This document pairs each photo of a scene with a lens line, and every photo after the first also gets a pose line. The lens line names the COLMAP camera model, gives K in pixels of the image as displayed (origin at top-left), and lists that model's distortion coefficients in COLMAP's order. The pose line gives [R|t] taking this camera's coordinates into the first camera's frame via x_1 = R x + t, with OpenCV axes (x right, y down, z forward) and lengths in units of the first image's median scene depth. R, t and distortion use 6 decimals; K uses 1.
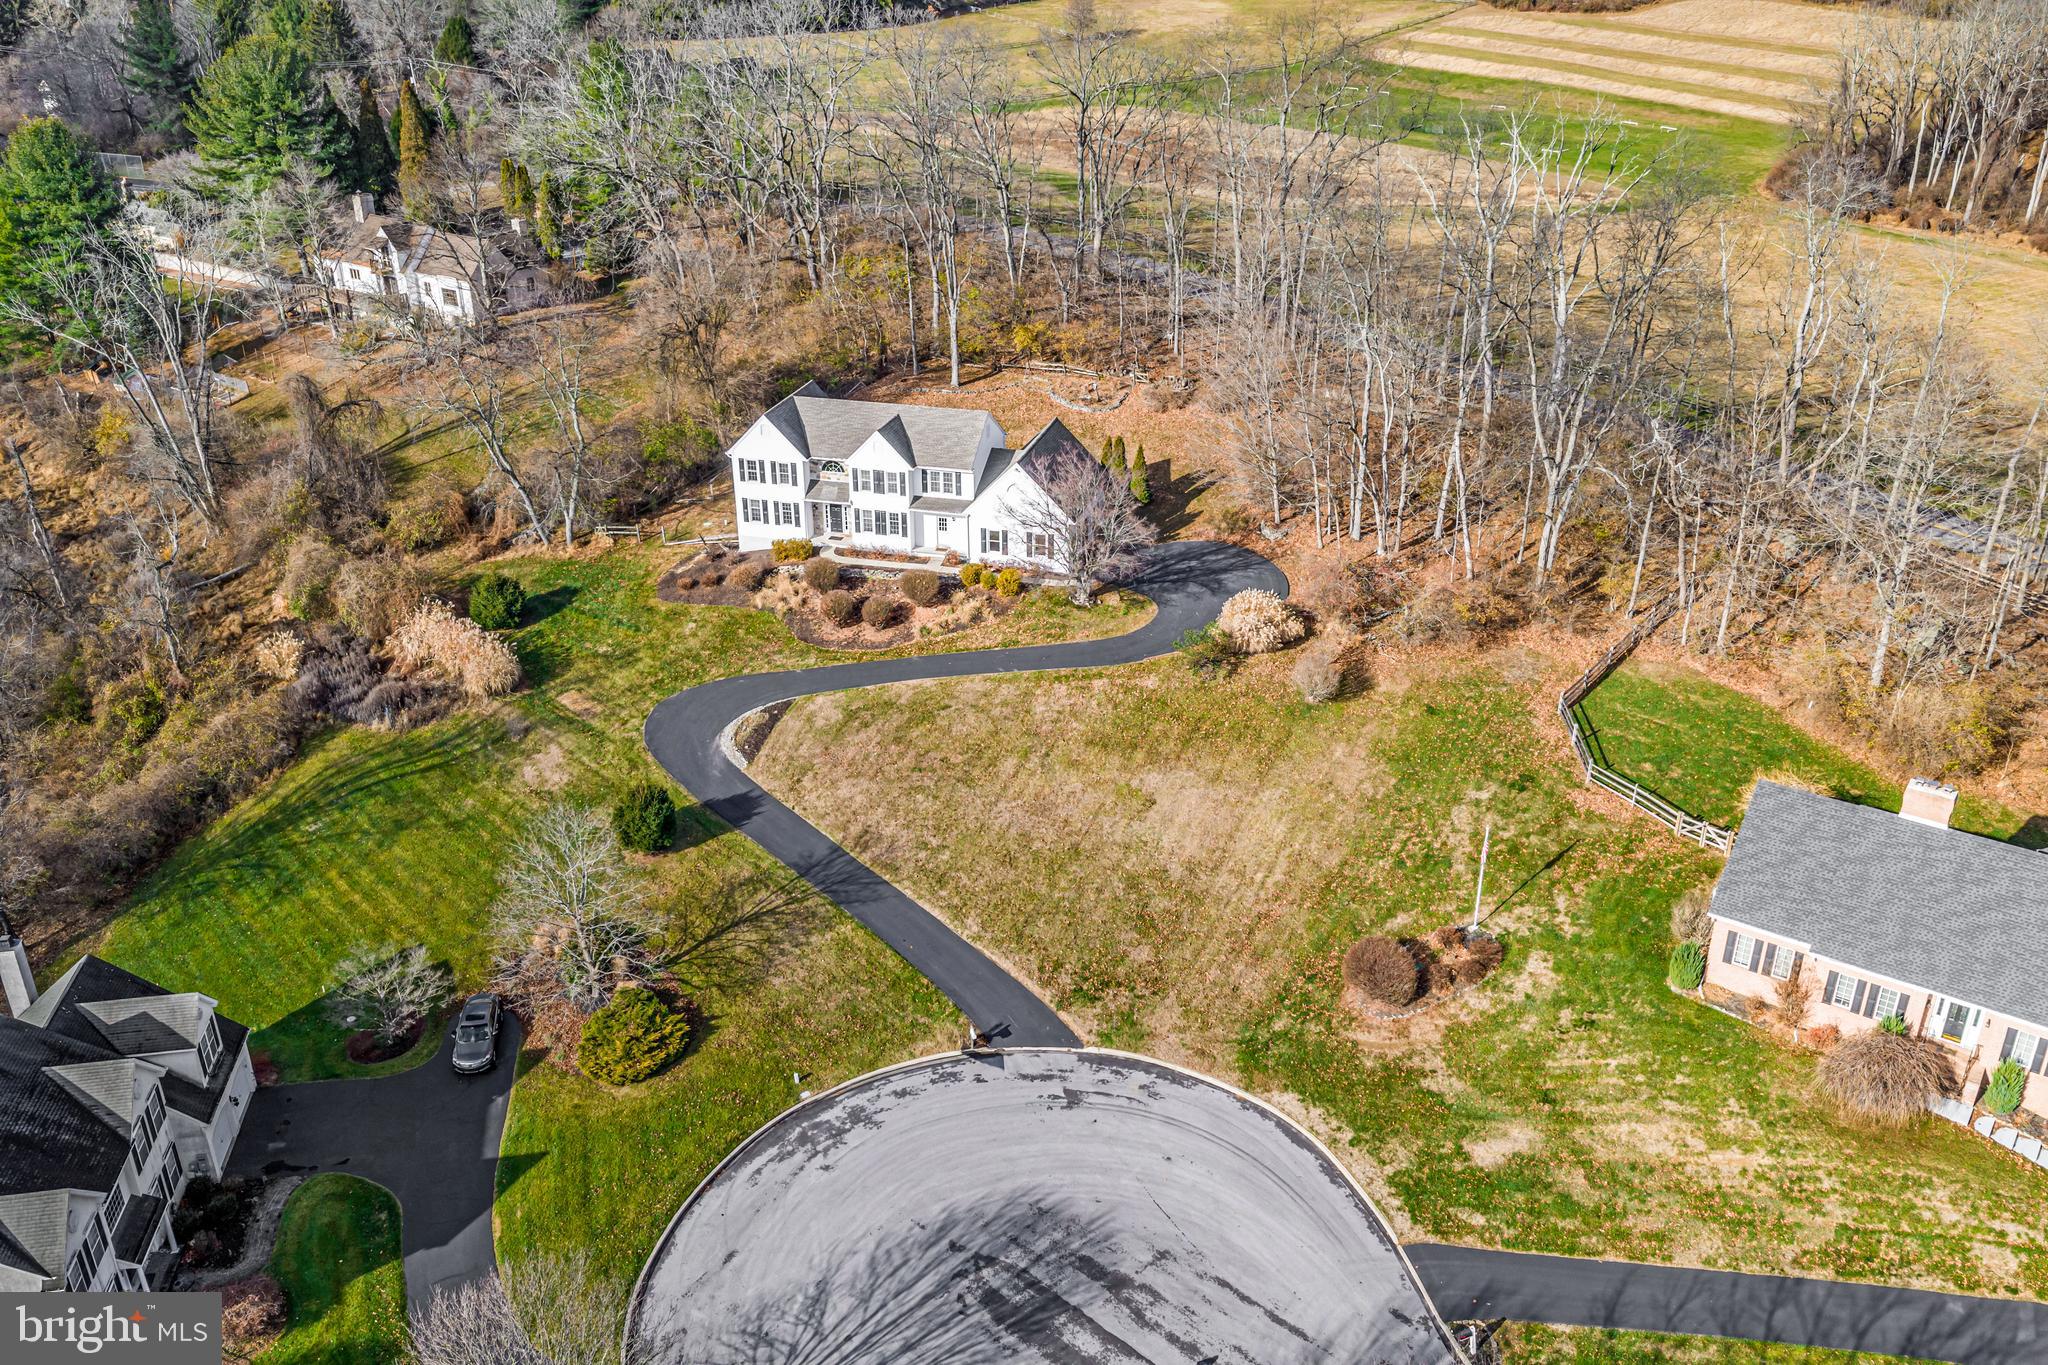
lens RADIAL K [[1689.3, 0, 1024.0], [0, 1689.3, 682.5], [0, 0, 1]] dist [0.031820, -0.062186]
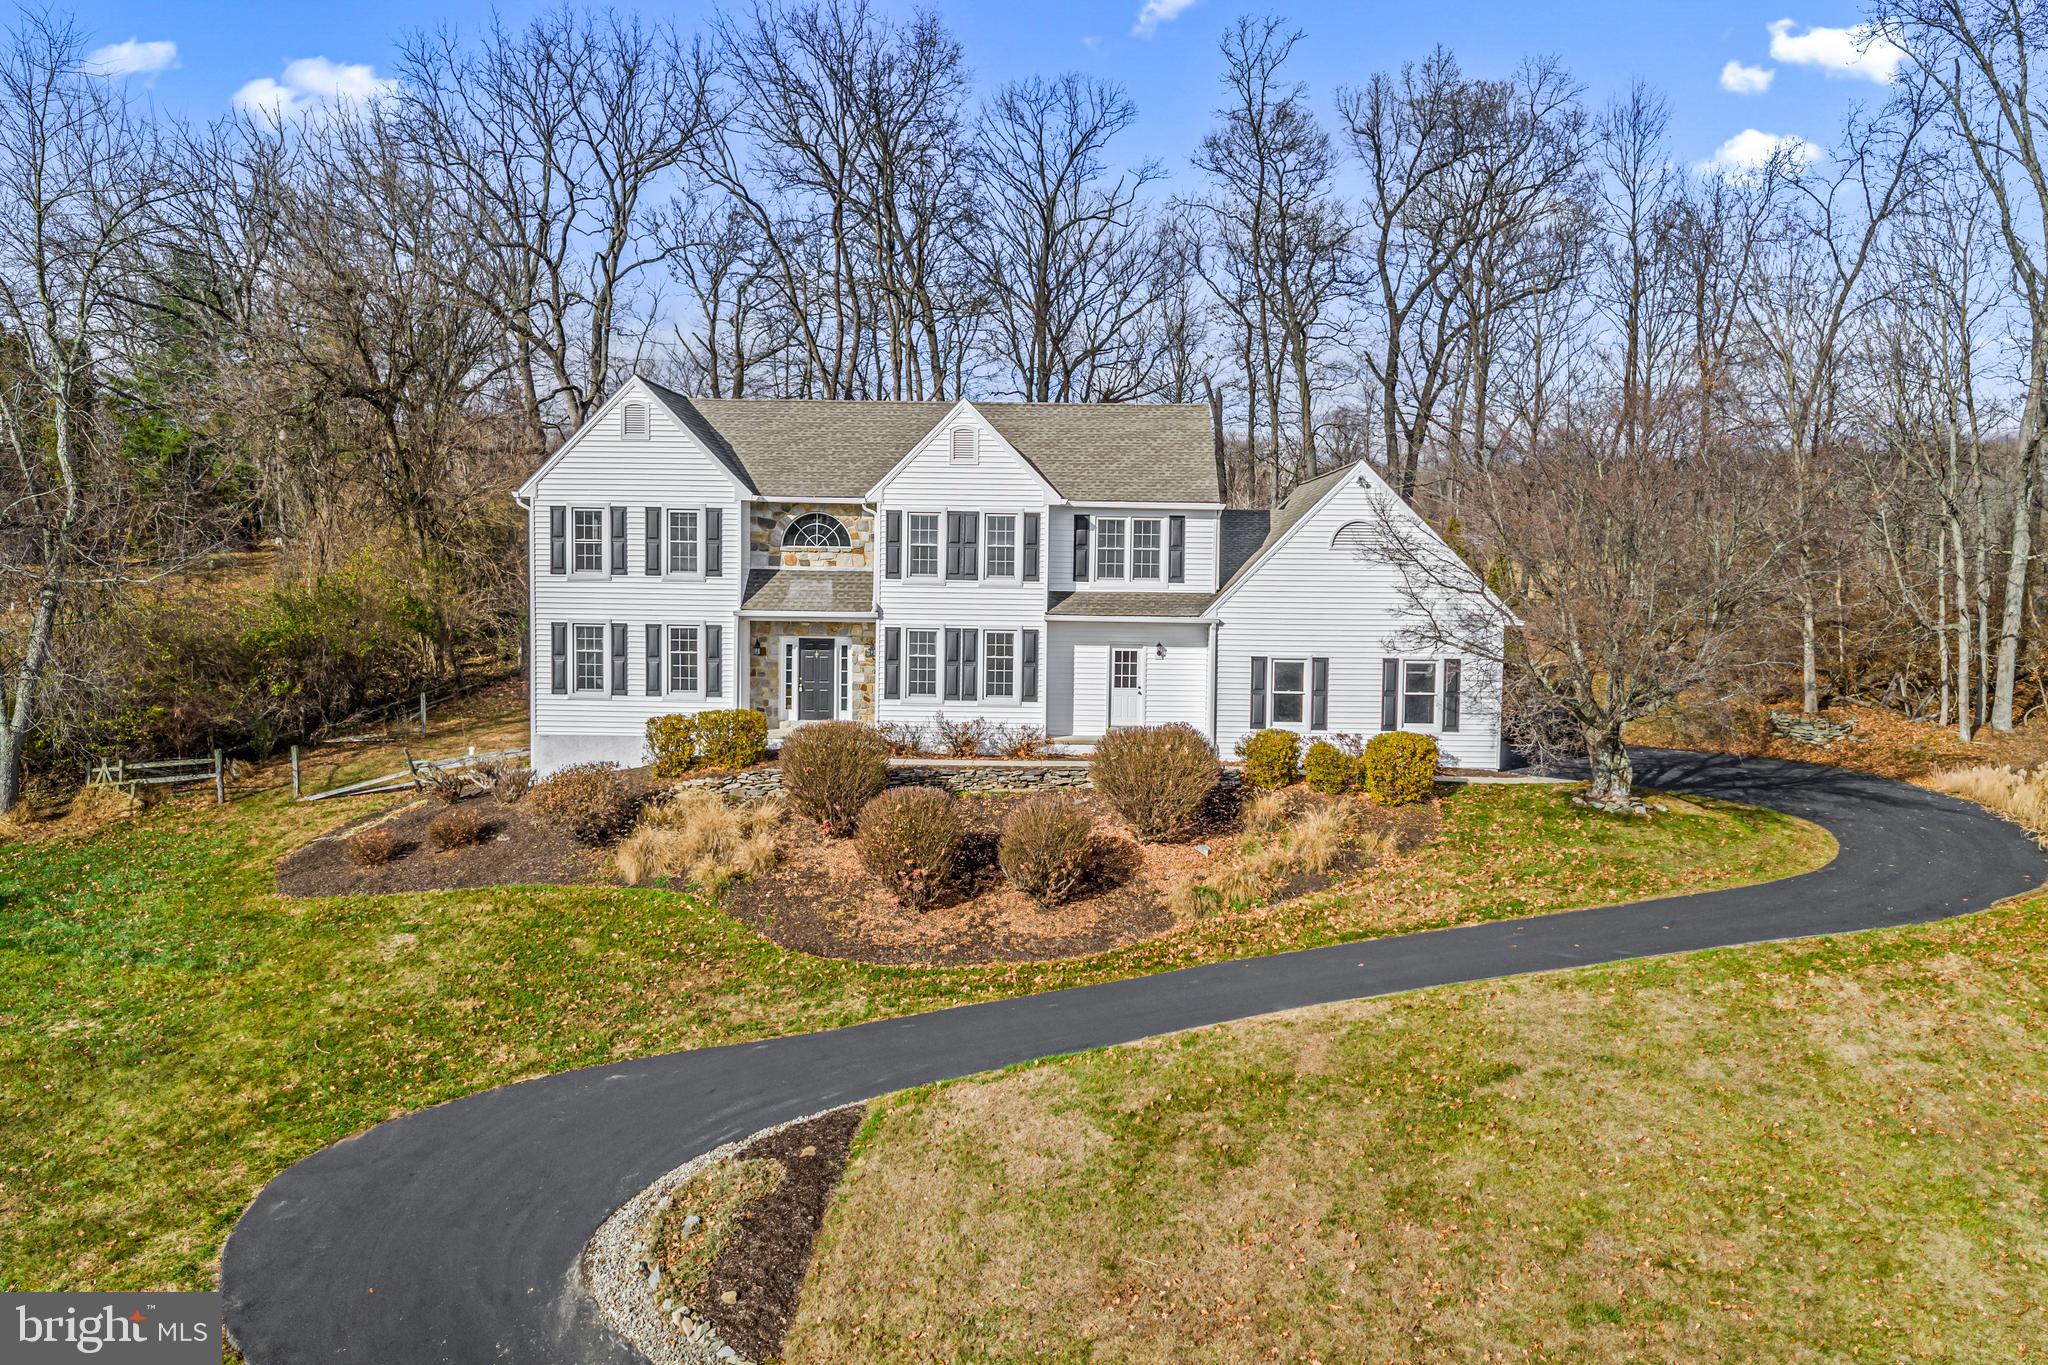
lens RADIAL K [[1689.3, 0, 1024.0], [0, 1689.3, 682.5], [0, 0, 1]] dist [0.031820, -0.062186]
pose [[0.971076, 0.003211, 0.238748, -0.160496], [0.086613, 0.927067, -0.364753, 0.042650], [-0.222507, 0.374881, 0.899975, 0.683752]]
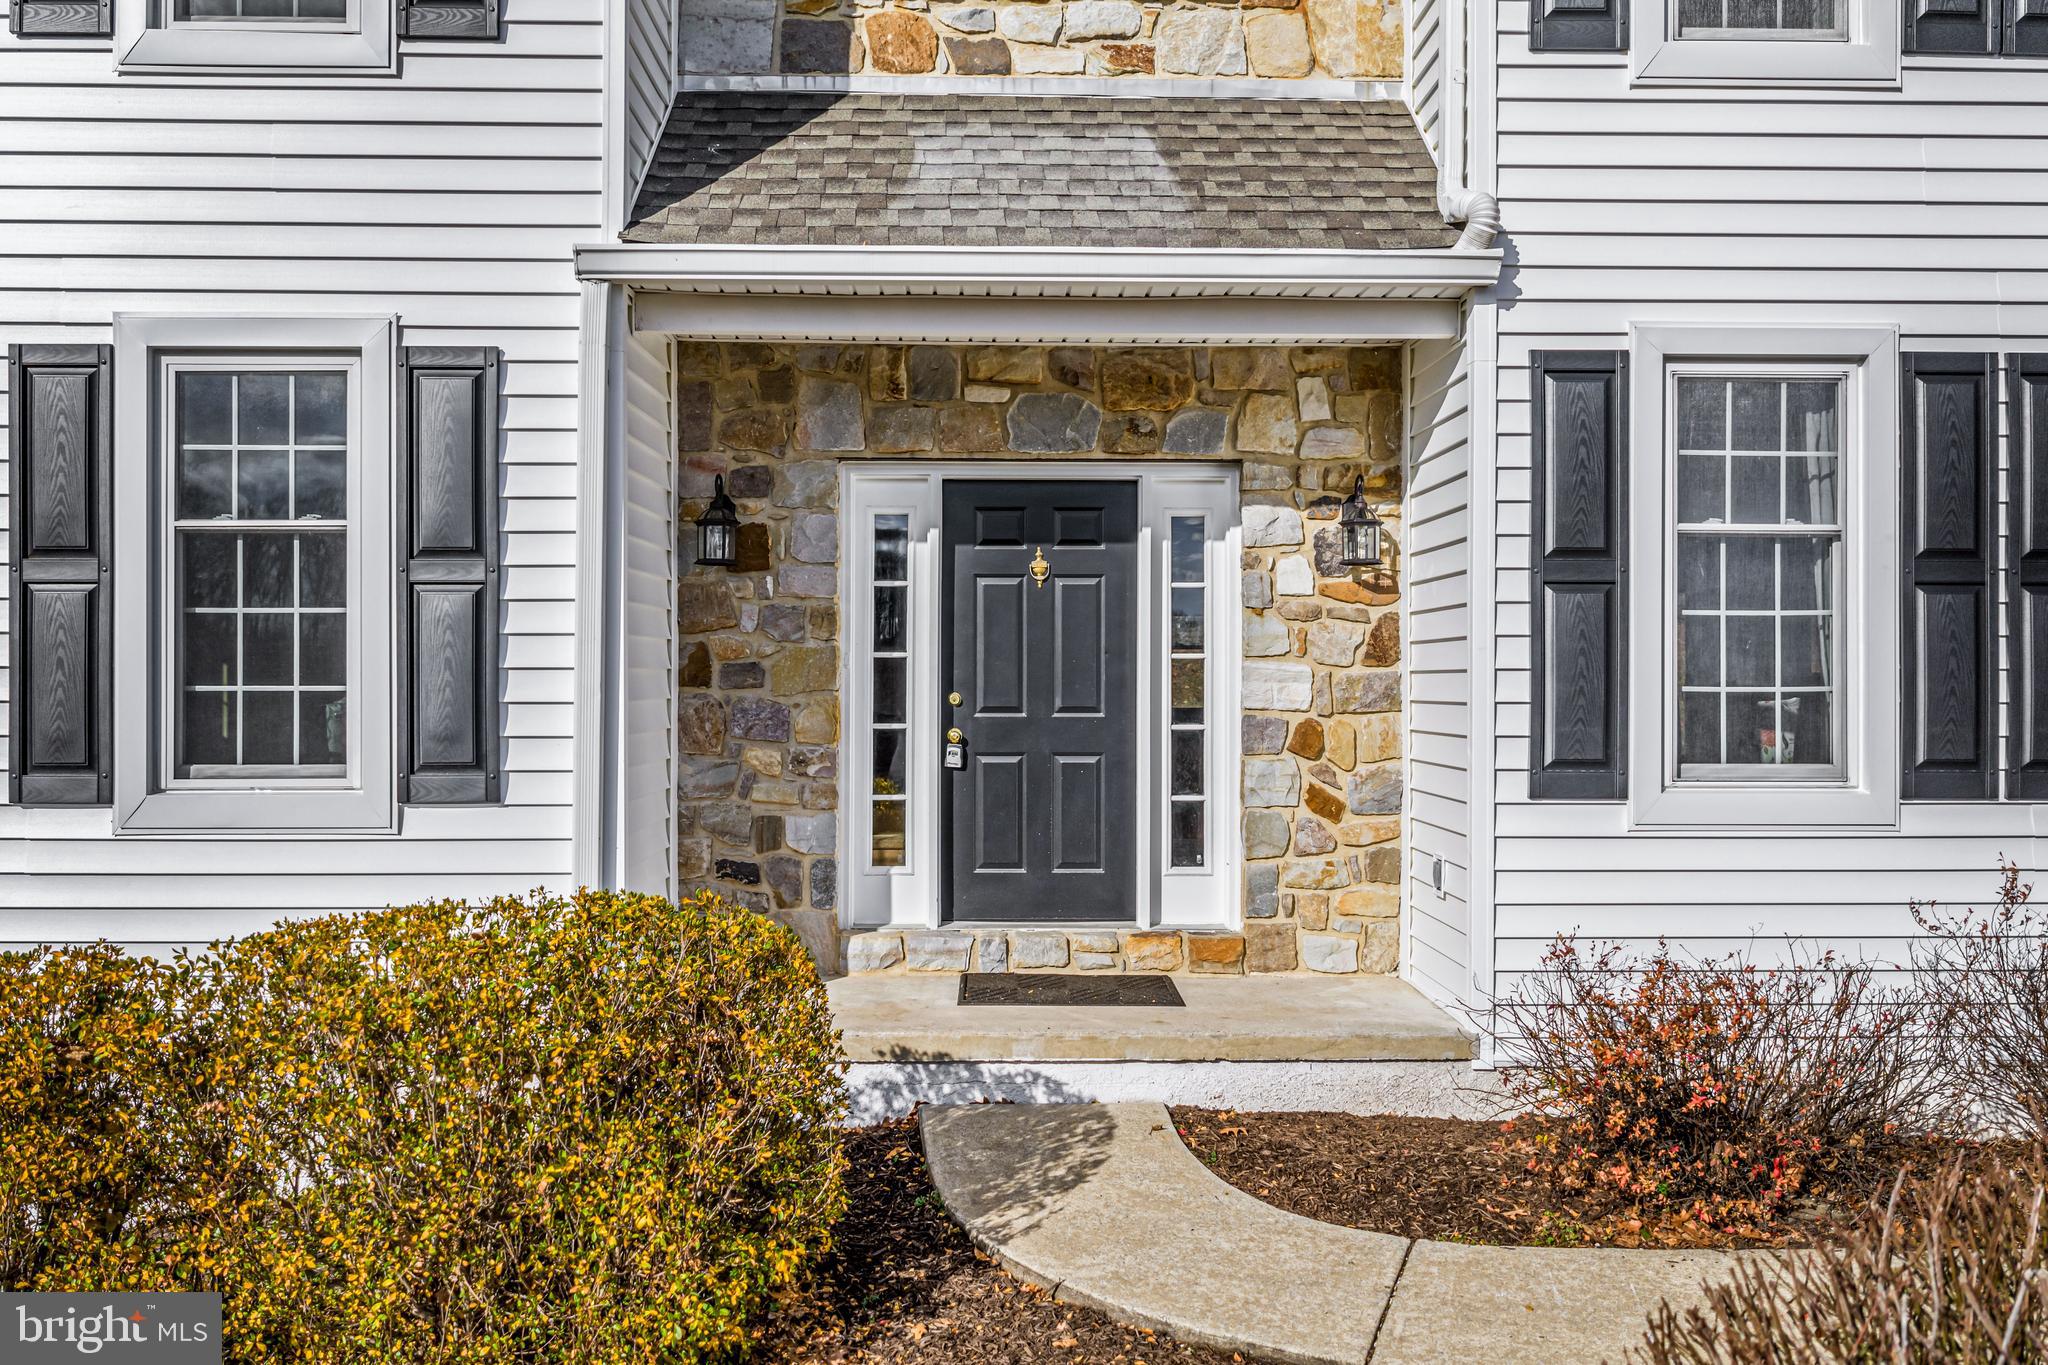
lens RADIAL K [[1689.3, 0, 1024.0], [0, 1689.3, 682.5], [0, 0, 1]] dist [0.031820, -0.062186]
pose [[0.956759, 0.006356, 0.290812, -0.136255], [0.121093, 0.900309, -0.418068, -0.072020], [-0.264478, 0.435205, 0.860609, 0.975203]]
